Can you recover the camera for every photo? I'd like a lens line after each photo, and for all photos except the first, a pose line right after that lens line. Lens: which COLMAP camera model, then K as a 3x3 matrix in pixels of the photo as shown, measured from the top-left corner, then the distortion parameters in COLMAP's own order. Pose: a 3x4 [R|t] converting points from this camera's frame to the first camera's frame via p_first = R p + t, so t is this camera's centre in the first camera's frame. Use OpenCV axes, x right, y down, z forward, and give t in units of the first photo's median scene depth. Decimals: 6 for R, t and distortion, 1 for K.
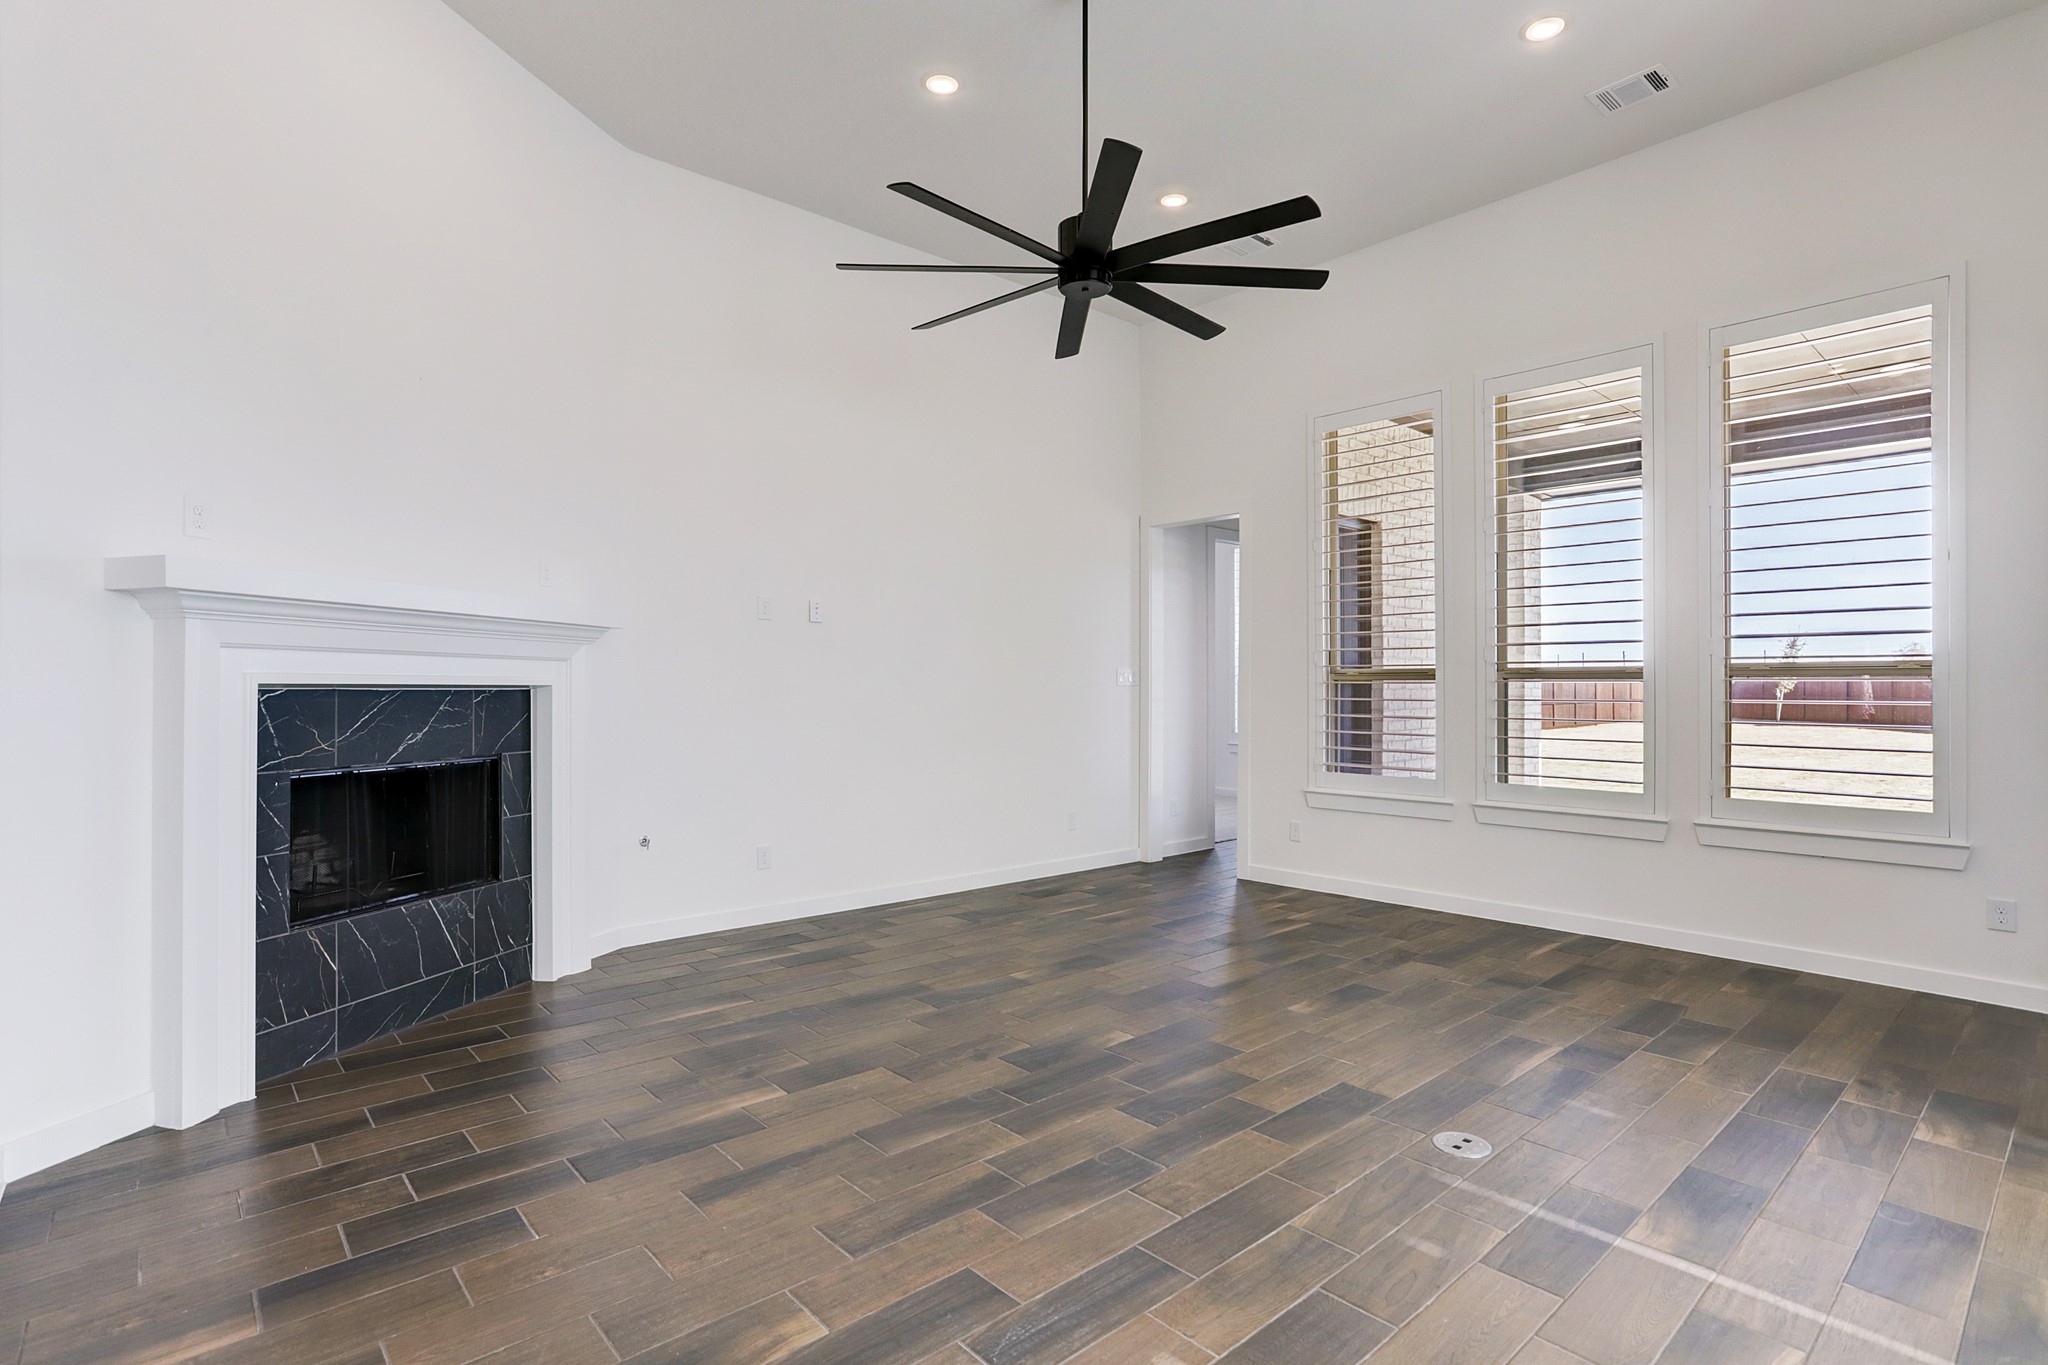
lens RADIAL K [[1004.3, 0, 1003.1], [0, 1004.3, 686.0], [0, 0, 1]] dist [-0.000365, -0.000109]
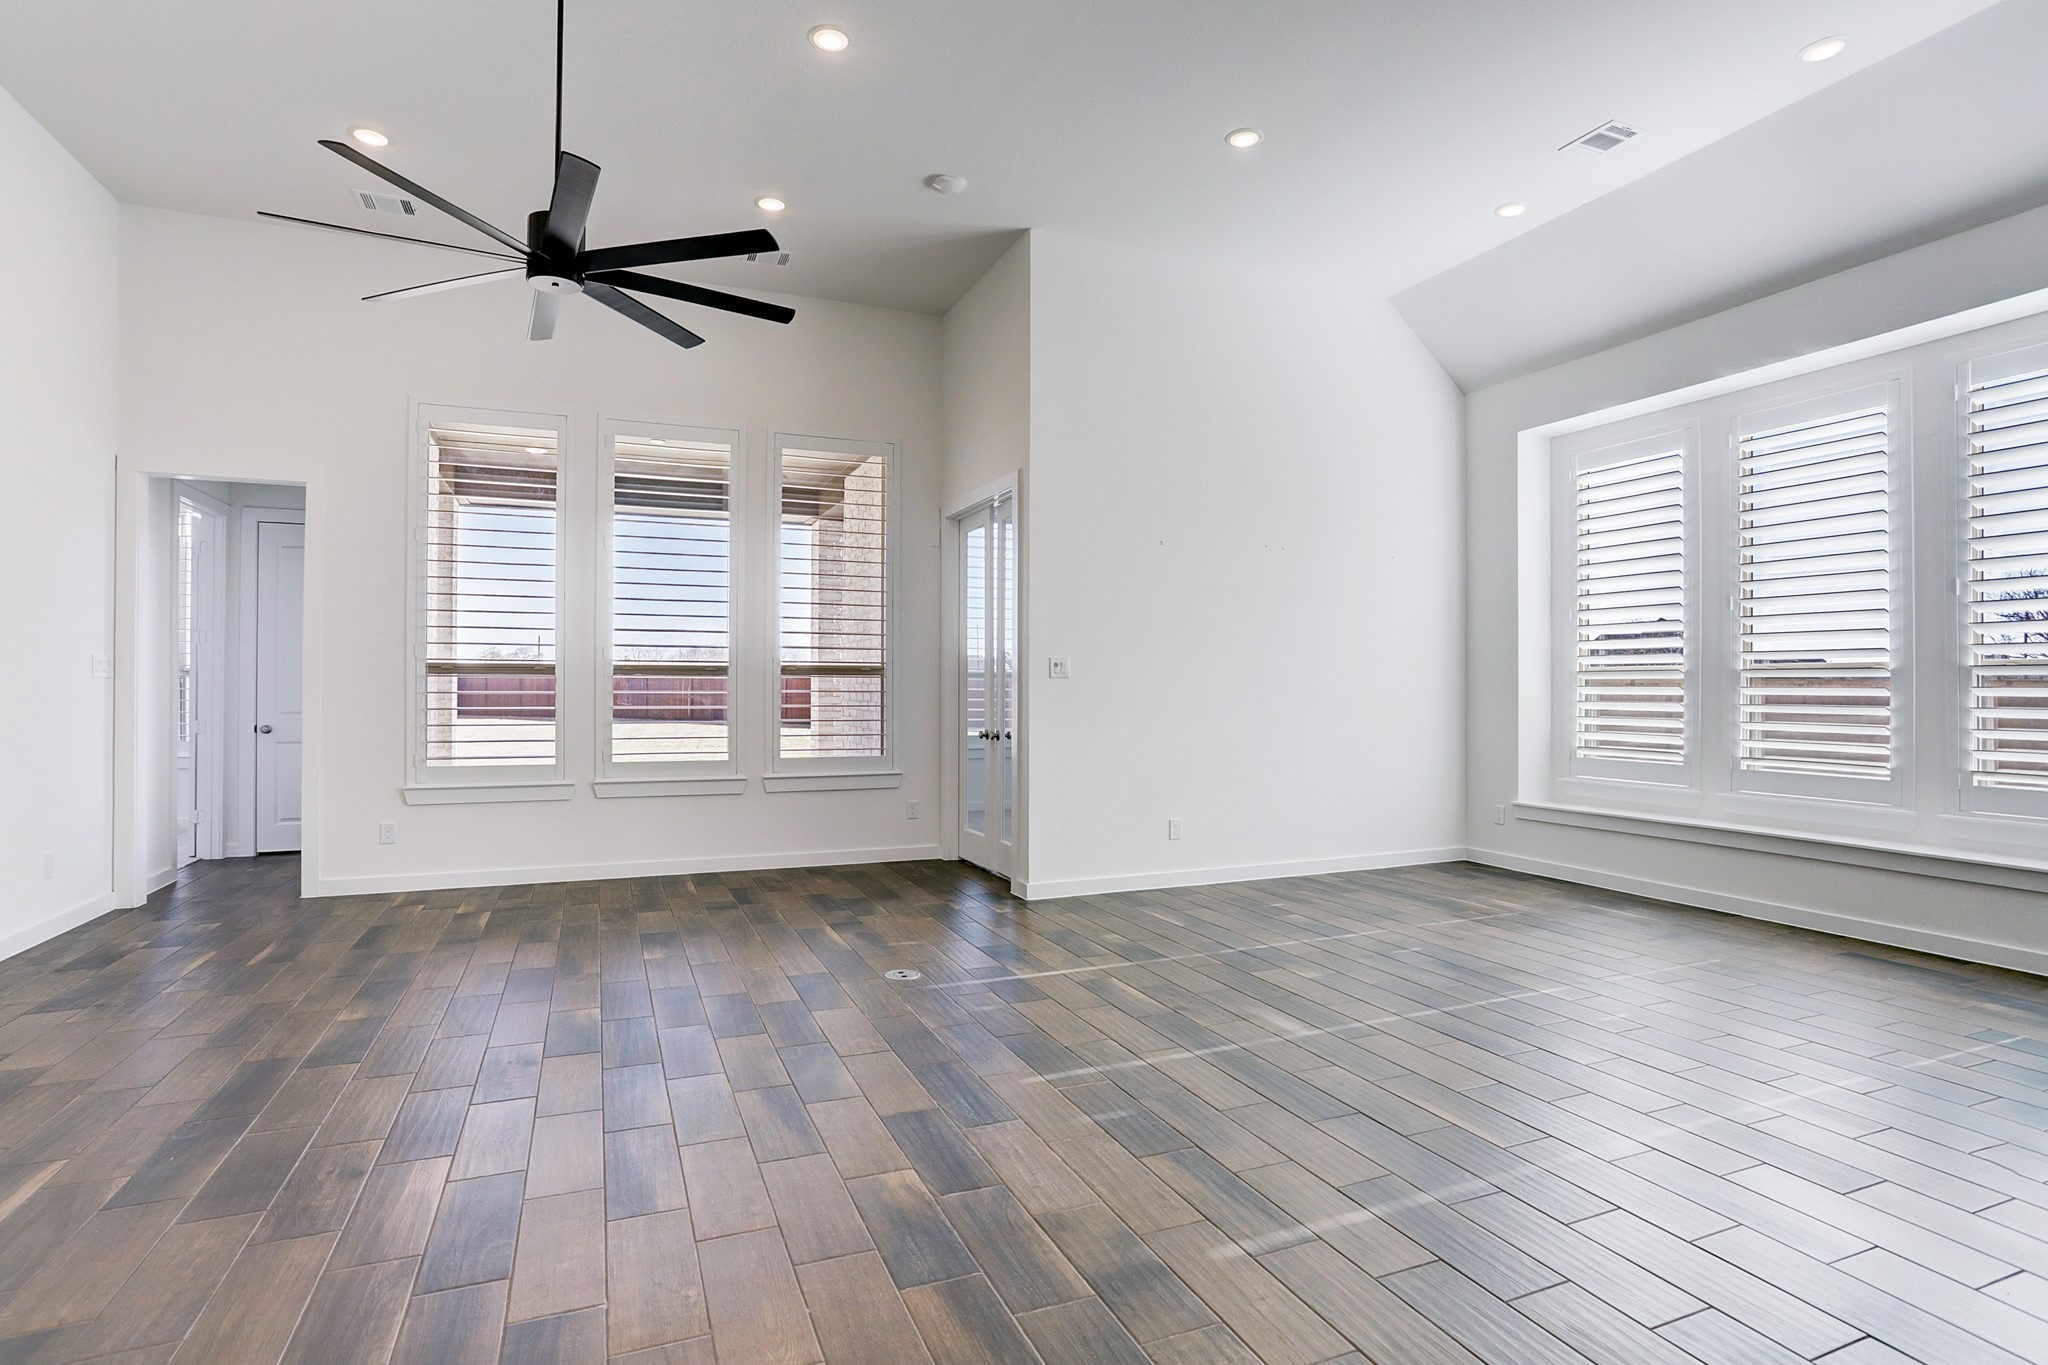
lens RADIAL K [[1024.0, 0, 1026.8], [0, 1024.0, 672.8], [0, 0, 1]] dist [-0.011267, 0.001201]
pose [[0.323306, 0.016763, 0.946146, -0.714691], [-0.007619, 0.999857, -0.015111, 0.008501], [-0.946264, -0.002323, 0.323388, 0.220074]]
